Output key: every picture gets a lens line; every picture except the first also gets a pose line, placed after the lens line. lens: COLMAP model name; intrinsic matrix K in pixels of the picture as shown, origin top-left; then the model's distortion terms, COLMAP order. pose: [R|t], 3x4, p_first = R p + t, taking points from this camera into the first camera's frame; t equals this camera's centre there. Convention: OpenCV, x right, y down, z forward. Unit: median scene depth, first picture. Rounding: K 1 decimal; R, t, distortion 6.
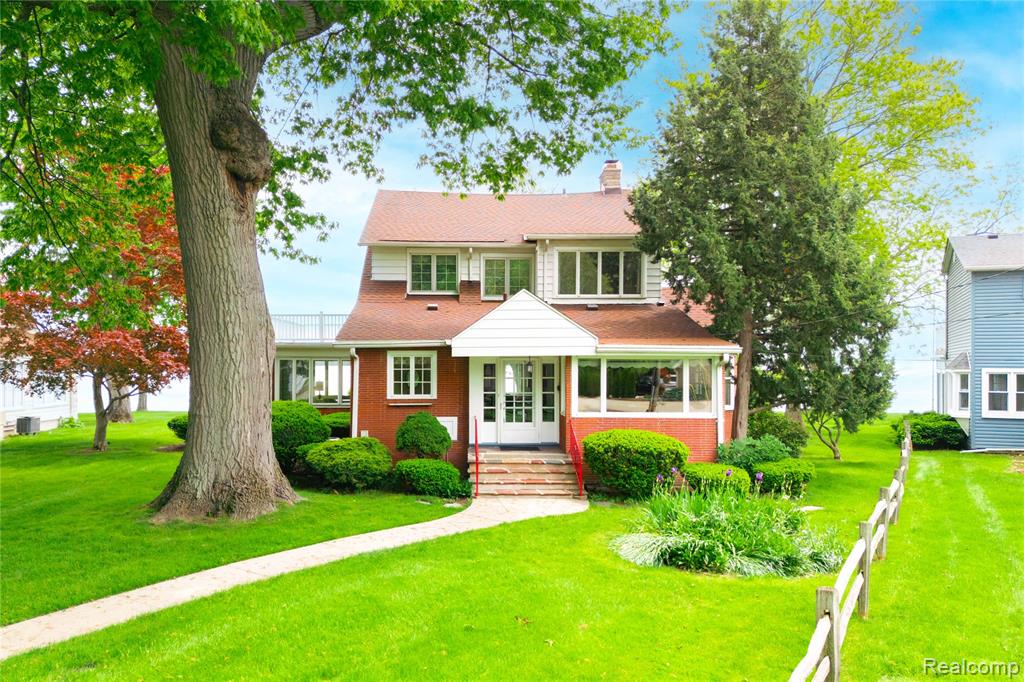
lens RADIAL K [[784.1, 0, 451.7], [0, 784.1, 358.7], [0, 0, 1]] dist [0.047978, -0.035832]
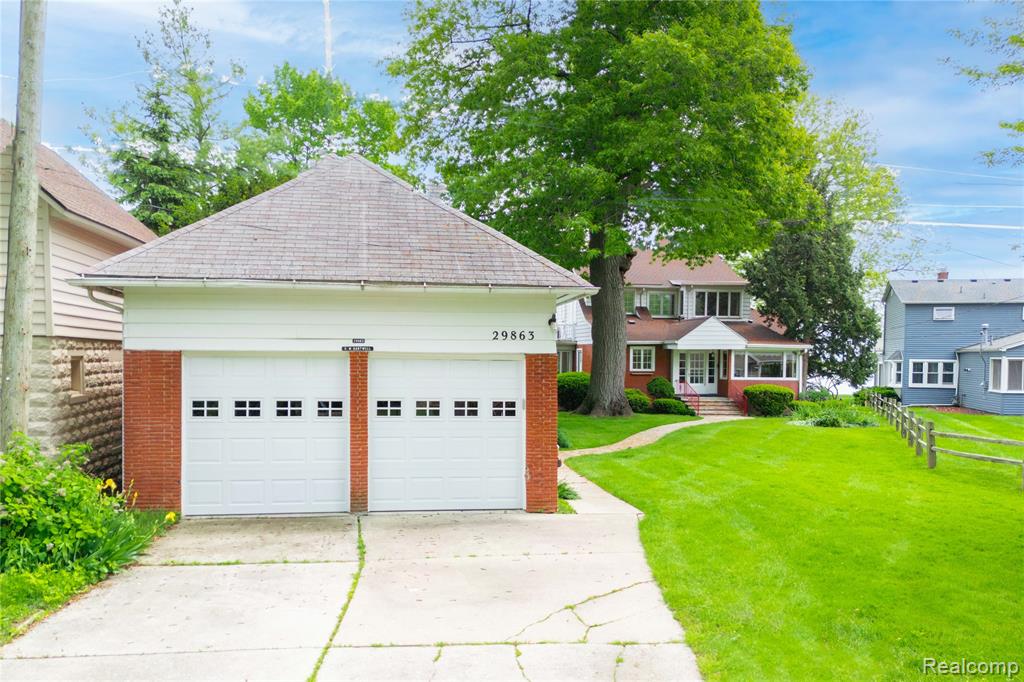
lens RADIAL K [[710.2, 0, 468.6], [0, 710.2, 384.2], [0, 0, 1]] dist [-0.035118, -0.002427]
pose [[0.998400, 0.004312, 0.056384, -0.636741], [-0.006616, 0.999148, 0.040727, 0.016840], [-0.056160, -0.041035, 0.997578, -0.795946]]
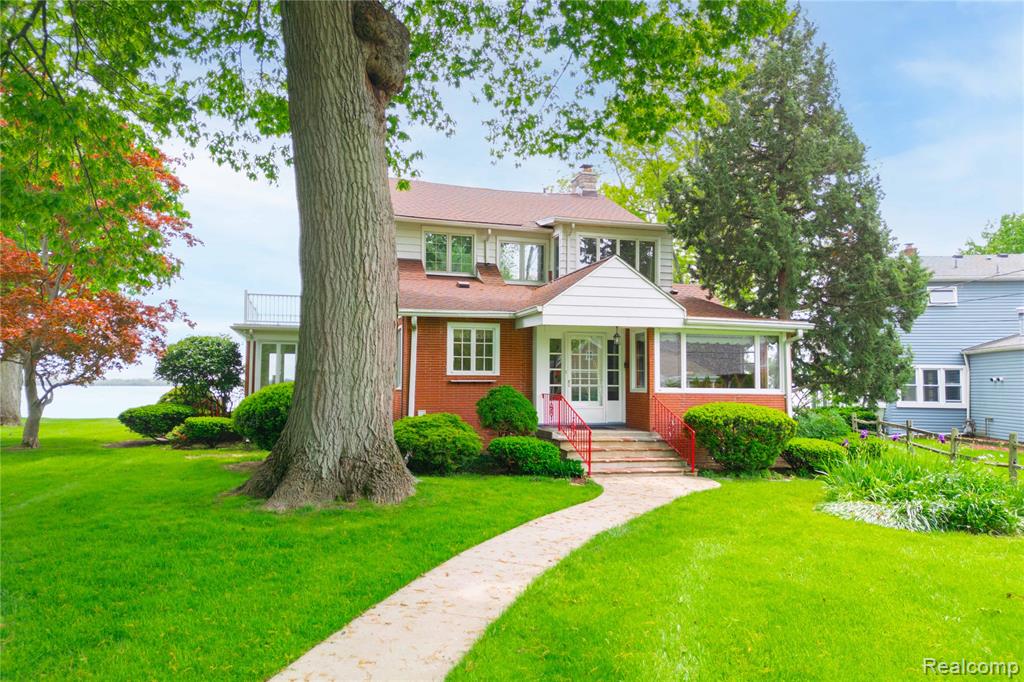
lens RADIAL K [[712.5, 0, 502.6], [0, 712.5, 338.6], [0, 0, 1]] dist [0.034987, -0.003604]
pose [[0.967160, 0.023702, 0.253062, -0.252675], [-0.010521, 0.998522, -0.053313, 0.057908], [-0.253952, 0.048899, 0.965980, 0.206303]]
